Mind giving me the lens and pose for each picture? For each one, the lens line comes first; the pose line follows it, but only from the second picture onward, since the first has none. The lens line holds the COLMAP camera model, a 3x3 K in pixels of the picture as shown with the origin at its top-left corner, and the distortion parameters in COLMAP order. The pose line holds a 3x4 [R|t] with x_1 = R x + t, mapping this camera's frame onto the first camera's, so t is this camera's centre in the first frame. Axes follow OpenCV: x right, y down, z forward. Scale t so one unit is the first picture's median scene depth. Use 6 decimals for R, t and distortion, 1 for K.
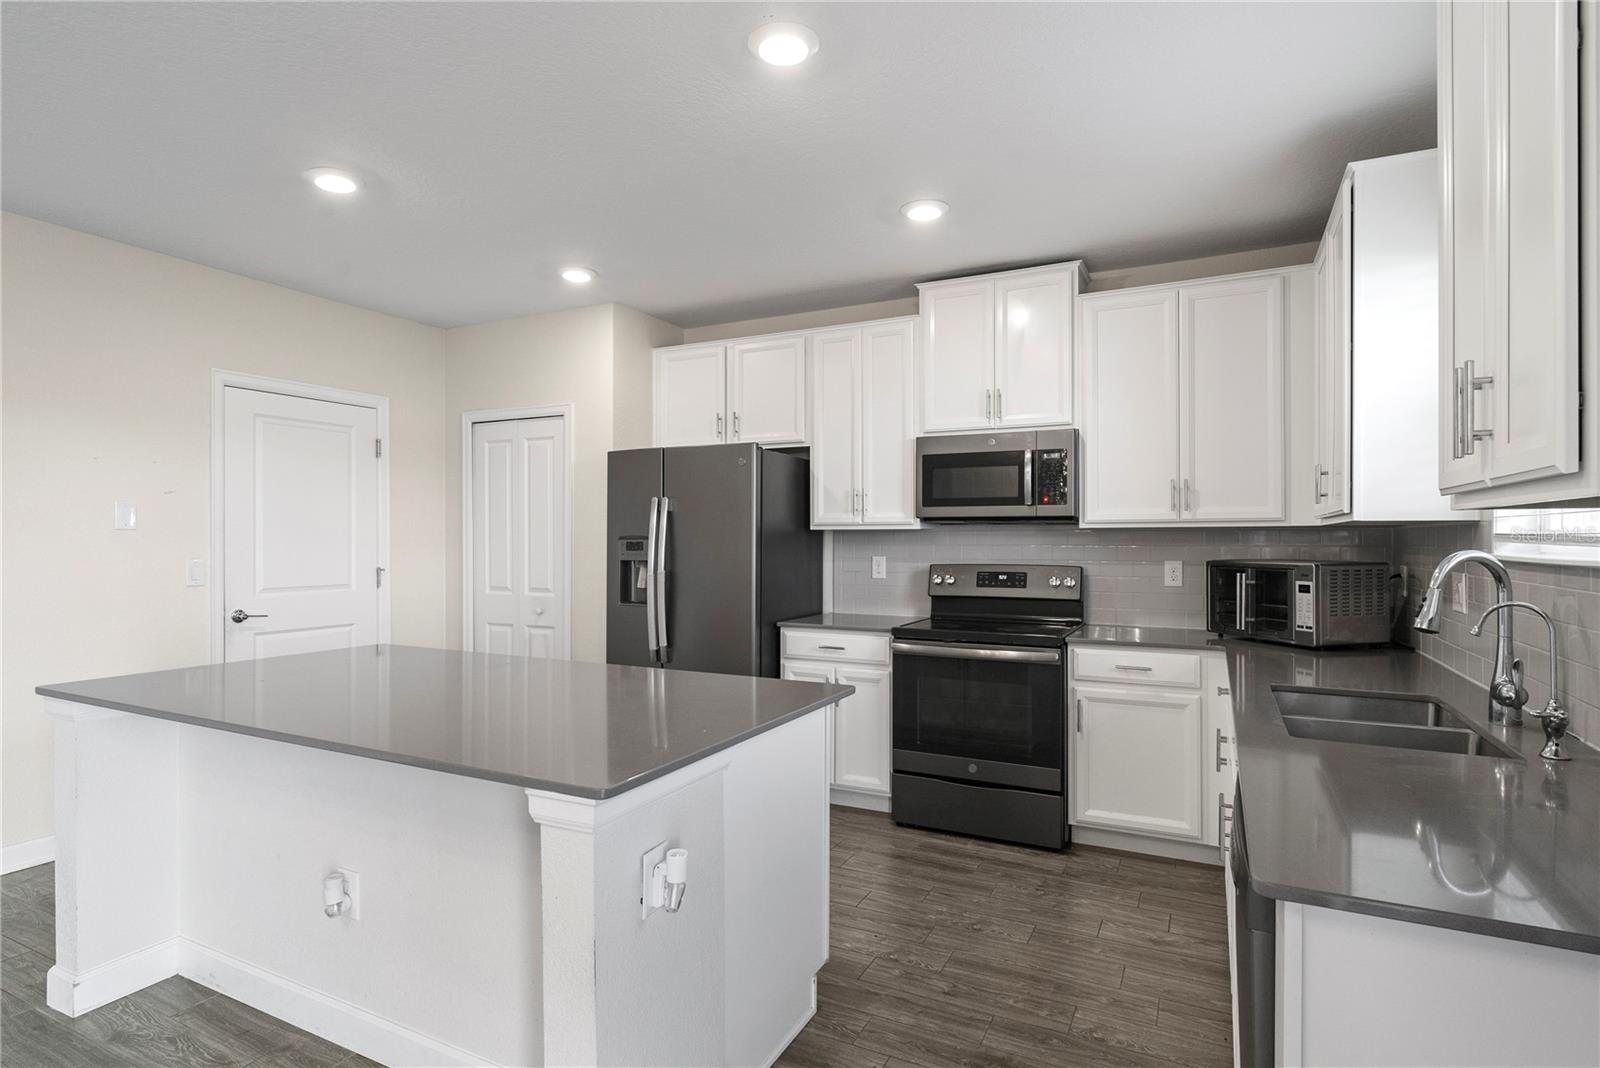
lens RADIAL K [[829.1, 0, 790.8], [0, 829.1, 535.2], [0, 0, 1]] dist [0.006810, 0.000537]
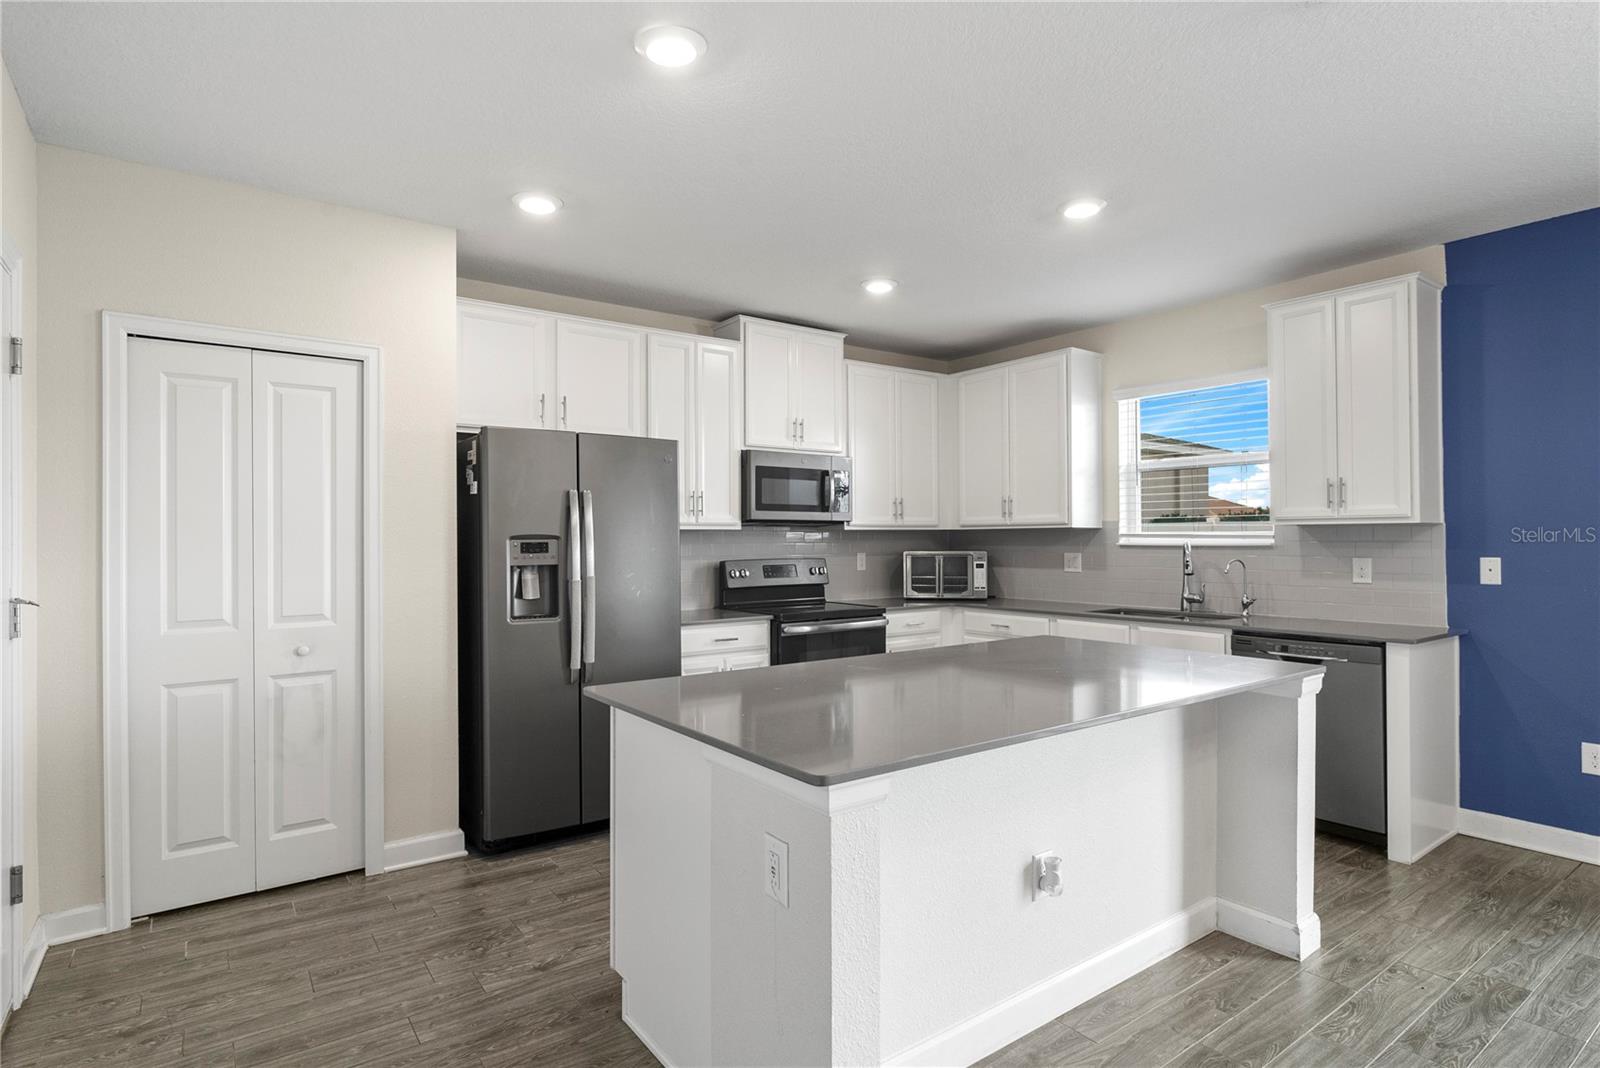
lens RADIAL K [[829.1, 0, 792.1], [0, 829.1, 532.6], [0, 0, 1]] dist [0.006810, 0.000537]
pose [[0.462473, 0.005936, 0.886614, -0.834442], [0.004267, 0.999951, -0.008921, 0.007211], [-0.886623, 0.007909, 0.462425, 0.416769]]
